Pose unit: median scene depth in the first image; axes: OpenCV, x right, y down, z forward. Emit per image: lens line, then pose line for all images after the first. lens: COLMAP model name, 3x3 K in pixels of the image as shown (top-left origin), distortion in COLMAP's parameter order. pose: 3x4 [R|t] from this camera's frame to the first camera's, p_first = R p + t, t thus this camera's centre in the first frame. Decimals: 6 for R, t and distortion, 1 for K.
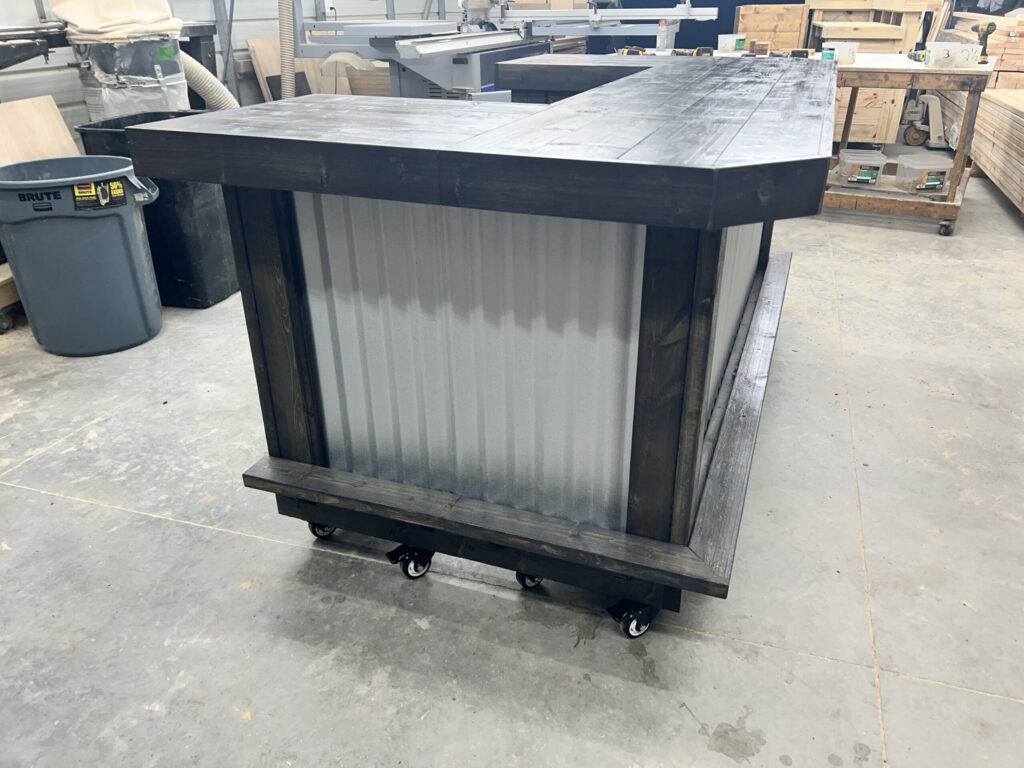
lens RADIAL K [[773.2, 0, 520.1], [0, 773.2, 379.6], [0, 0, 1]] dist [0.030732, -0.039221]
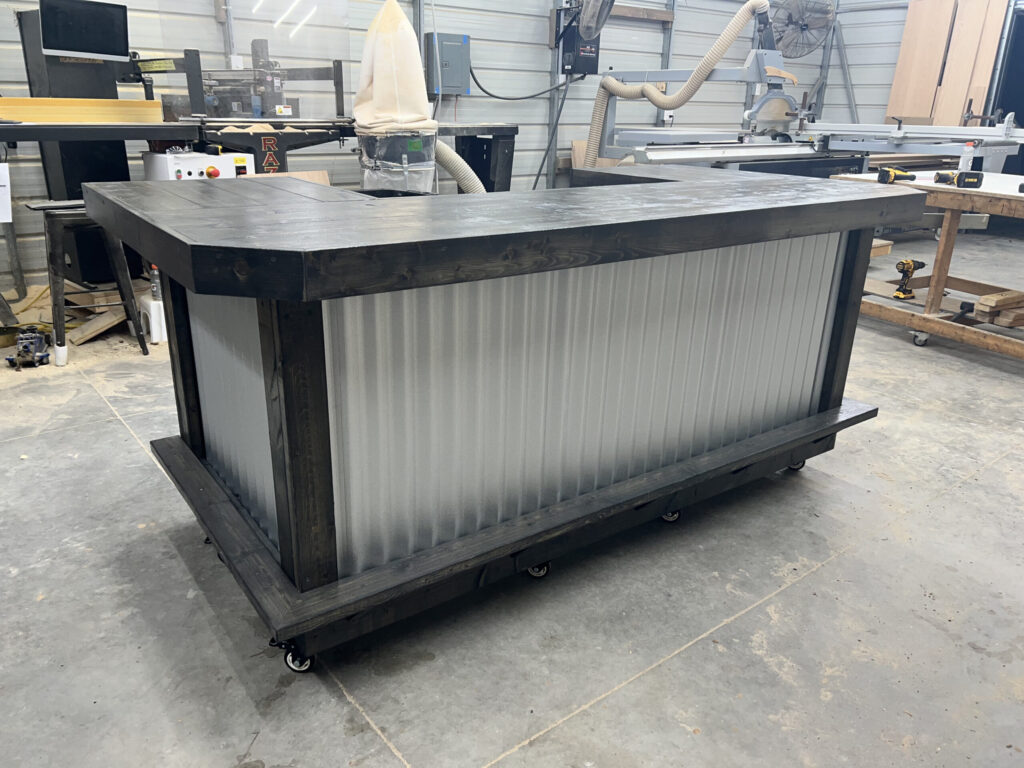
lens RADIAL K [[773.2, 0, 511.3], [0, 773.2, 394.5], [0, 0, 1]] dist [0.030732, -0.039221]
pose [[0.824409, 0.217517, -0.522529, 0.418024], [-0.268844, 0.962901, -0.023328, -0.046321], [0.498069, 0.159711, 0.852302, 0.075566]]
